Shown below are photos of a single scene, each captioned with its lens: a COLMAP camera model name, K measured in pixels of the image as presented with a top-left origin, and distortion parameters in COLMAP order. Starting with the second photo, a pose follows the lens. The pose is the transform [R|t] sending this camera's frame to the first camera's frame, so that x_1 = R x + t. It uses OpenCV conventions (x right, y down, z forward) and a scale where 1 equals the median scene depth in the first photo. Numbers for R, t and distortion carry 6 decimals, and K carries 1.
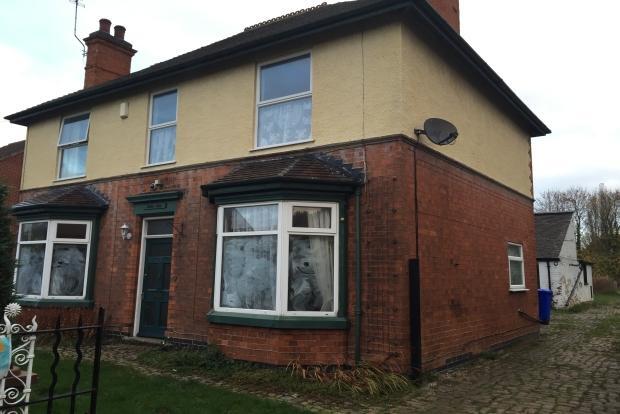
lens RADIAL K [[529.6, 0, 312.6], [0, 529.6, 204.1], [0, 0, 1]] dist [0.038257, -0.022037]
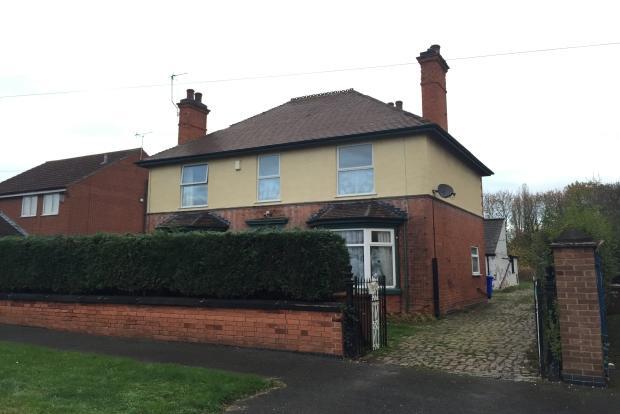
lens RADIAL K [[529.6, 0, 308.5], [0, 529.6, 205.7], [0, 0, 1]] dist [0.038257, -0.022037]
pose [[0.993887, -0.002458, 0.110374, -0.353128], [0.001199, 0.999933, 0.011477, -0.081681], [-0.110395, -0.011275, 0.993824, -0.647879]]
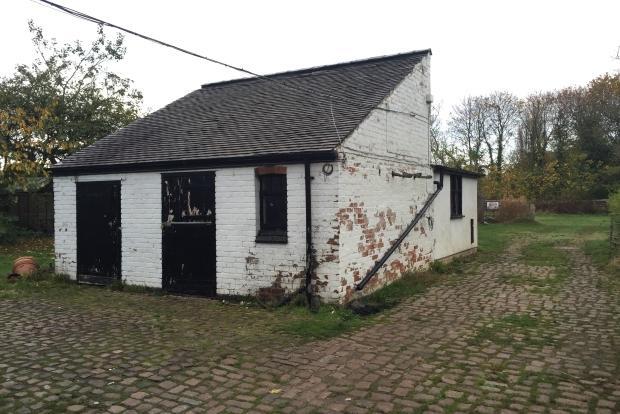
lens RADIAL K [[529.6, 0, 308.8], [0, 529.6, 206.9], [0, 0, 1]] dist [0.038257, -0.022037]
pose [[0.995556, -0.028016, 0.089908, 0.890705], [0.015132, 0.989907, 0.140905, 0.189720], [-0.092948, -0.138918, 0.985932, 1.442906]]
